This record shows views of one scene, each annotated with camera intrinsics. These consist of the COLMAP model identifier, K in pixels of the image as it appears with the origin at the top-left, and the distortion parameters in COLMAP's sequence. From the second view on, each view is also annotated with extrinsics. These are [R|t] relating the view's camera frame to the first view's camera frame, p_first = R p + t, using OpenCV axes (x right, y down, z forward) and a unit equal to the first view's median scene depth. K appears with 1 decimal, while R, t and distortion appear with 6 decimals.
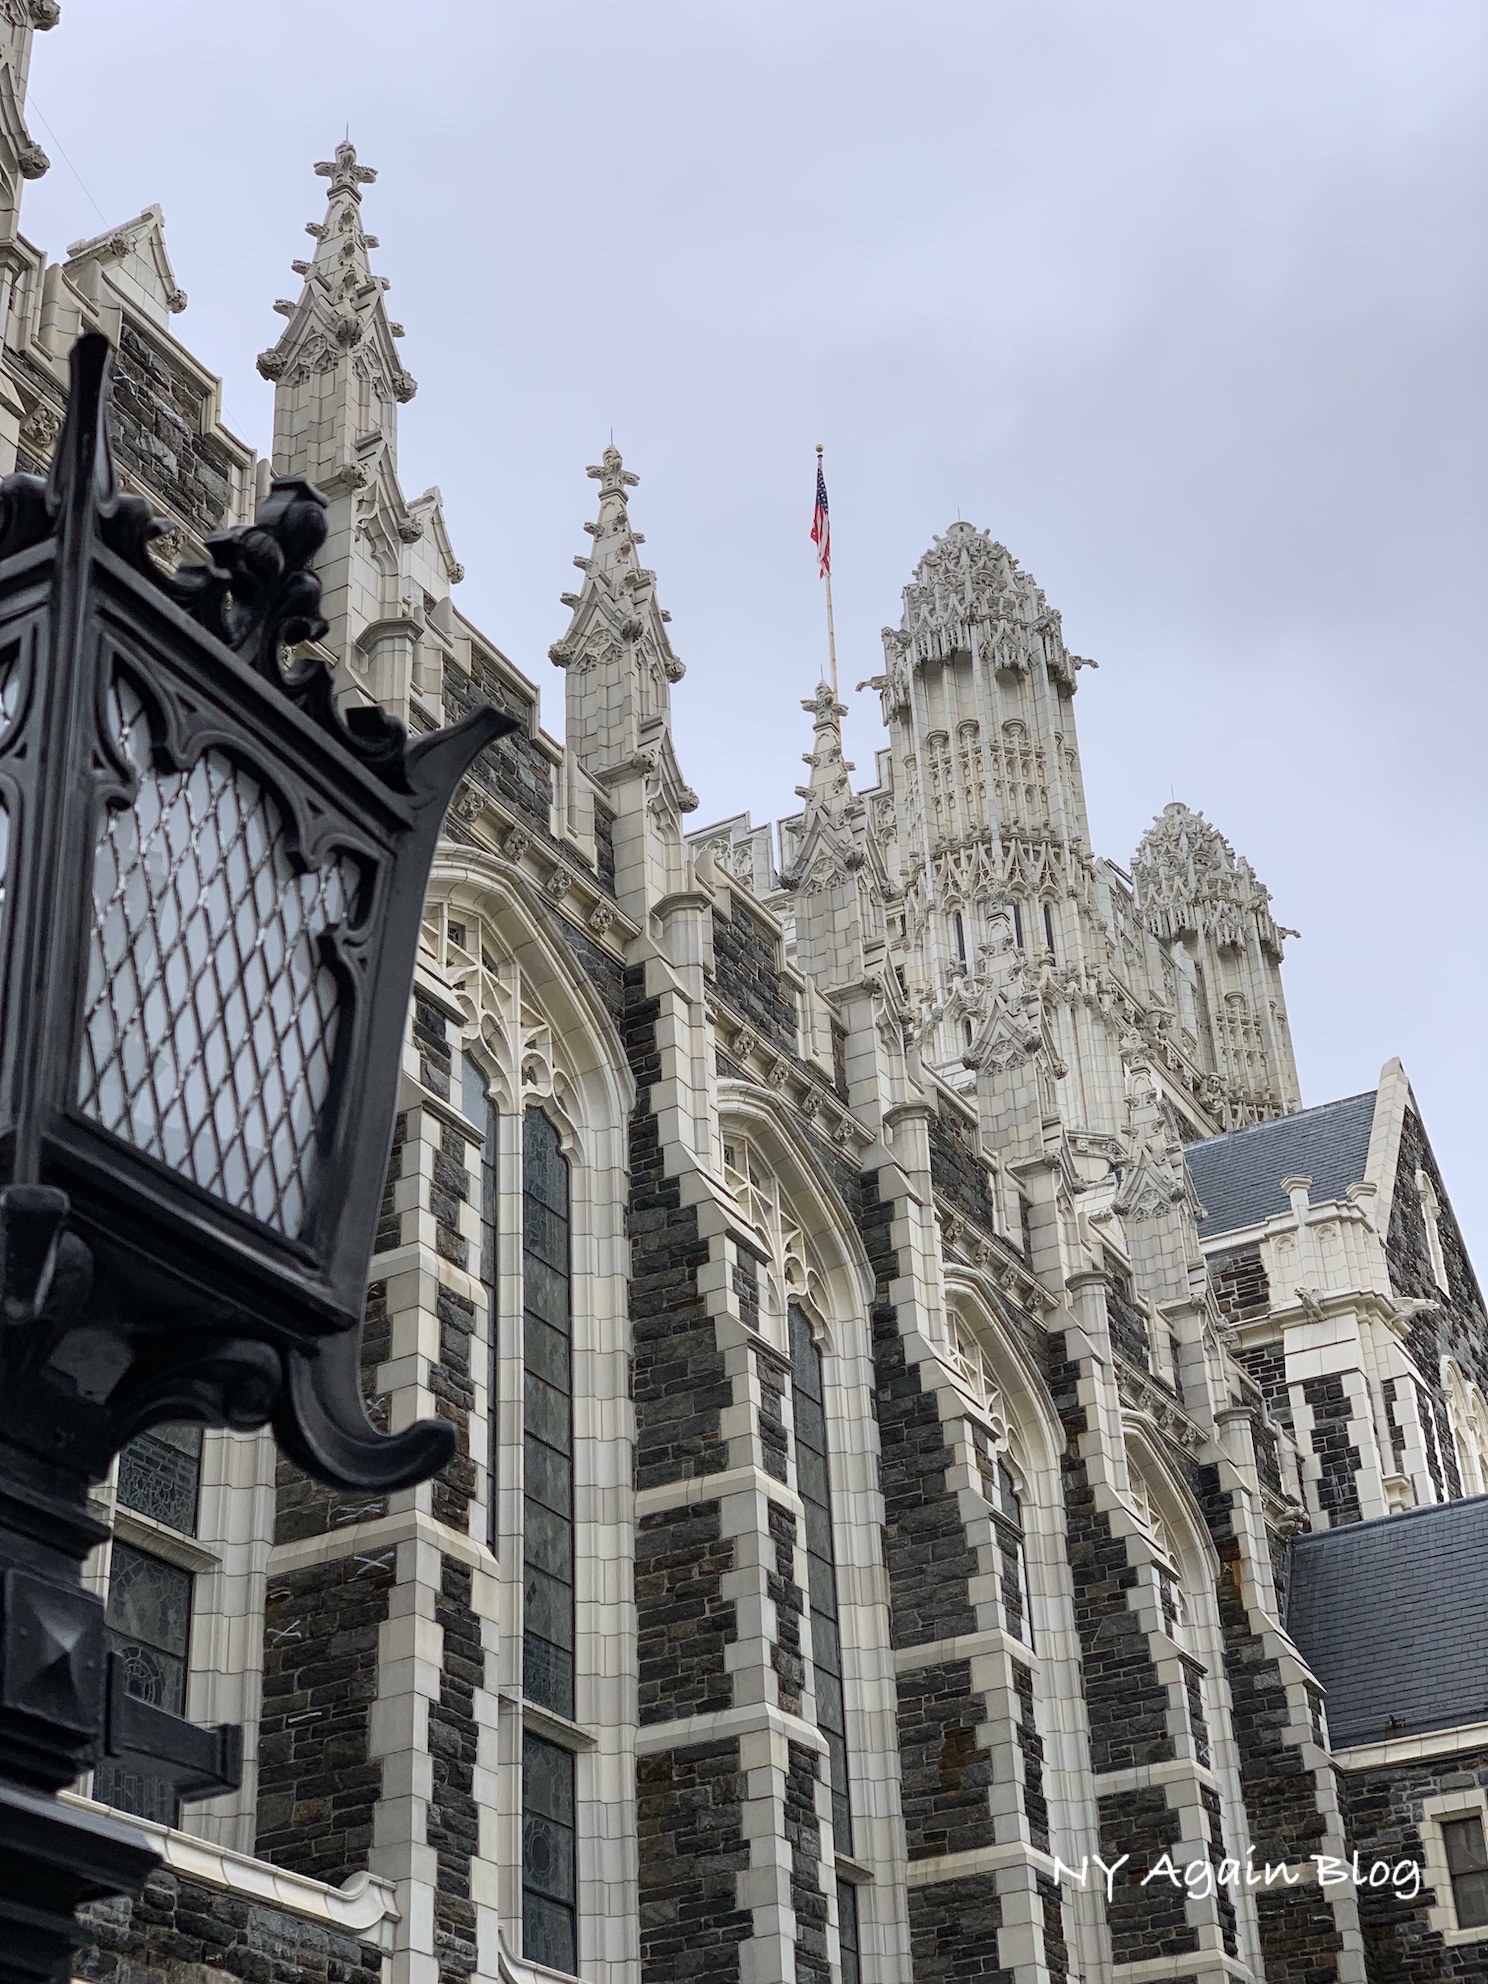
lens RADIAL K [[2909.6, 0, 744.0], [0, 2909.6, 992.0], [0, 0, 1]] dist [0.024738, -0.031711]
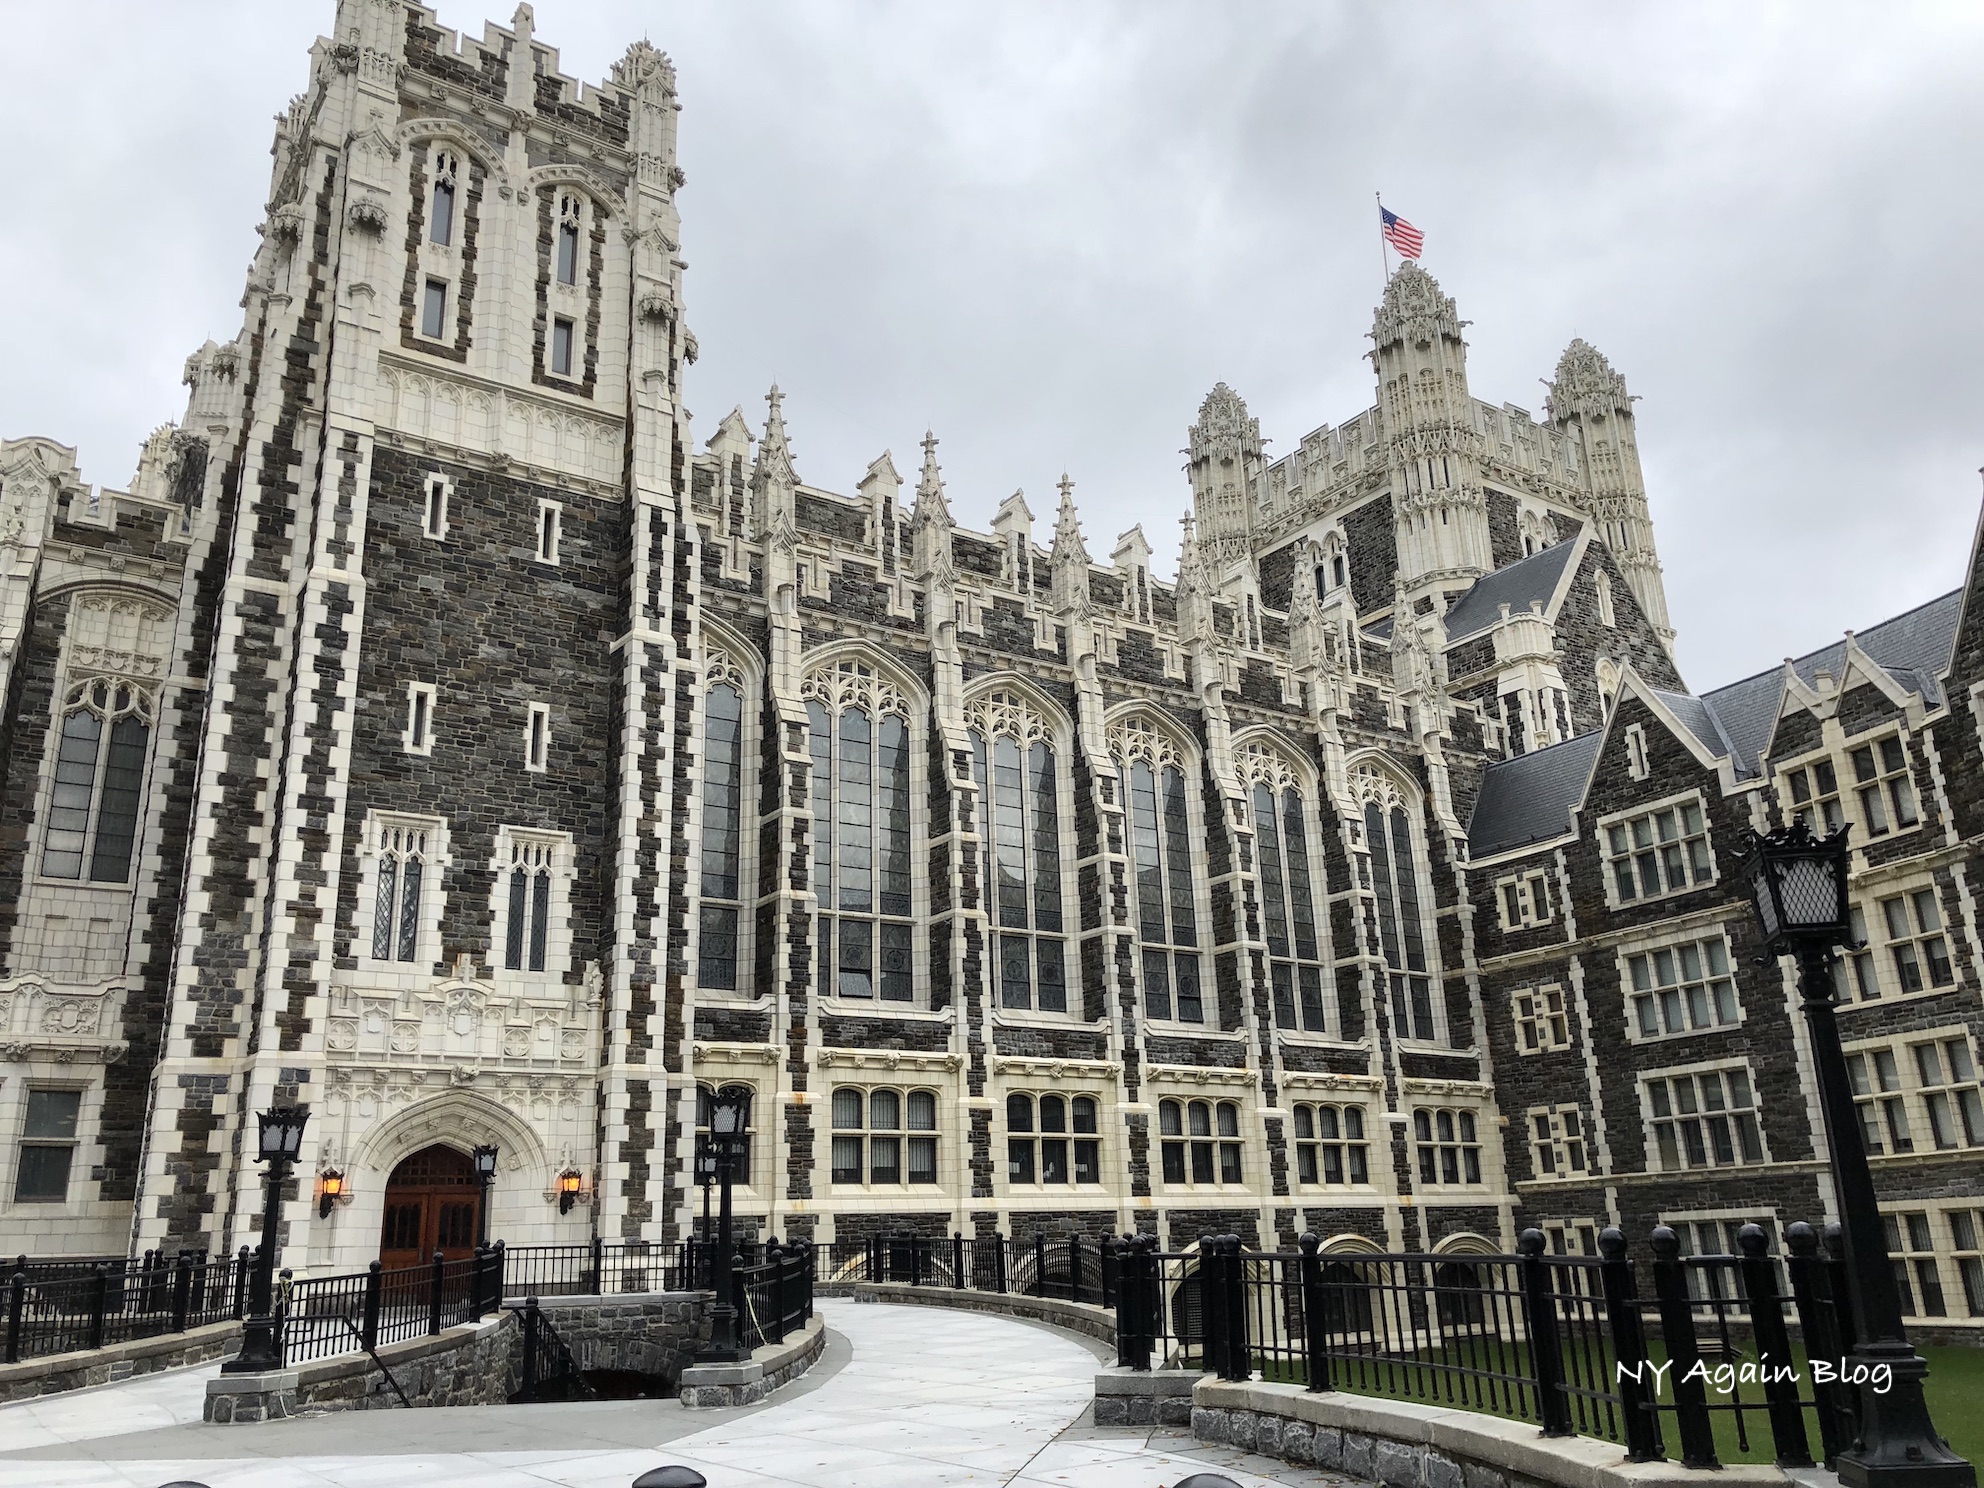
lens RADIAL K [[1638.2, 0, 992.0], [0, 1638.2, 744.0], [0, 0, 1]] dist [-0.000061, 0.005296]
pose [[0.891977, -0.123403, -0.434912, 0.501345], [0.232281, 0.950428, 0.206718, -0.257900], [0.387843, -0.285409, 0.876424, -0.448168]]
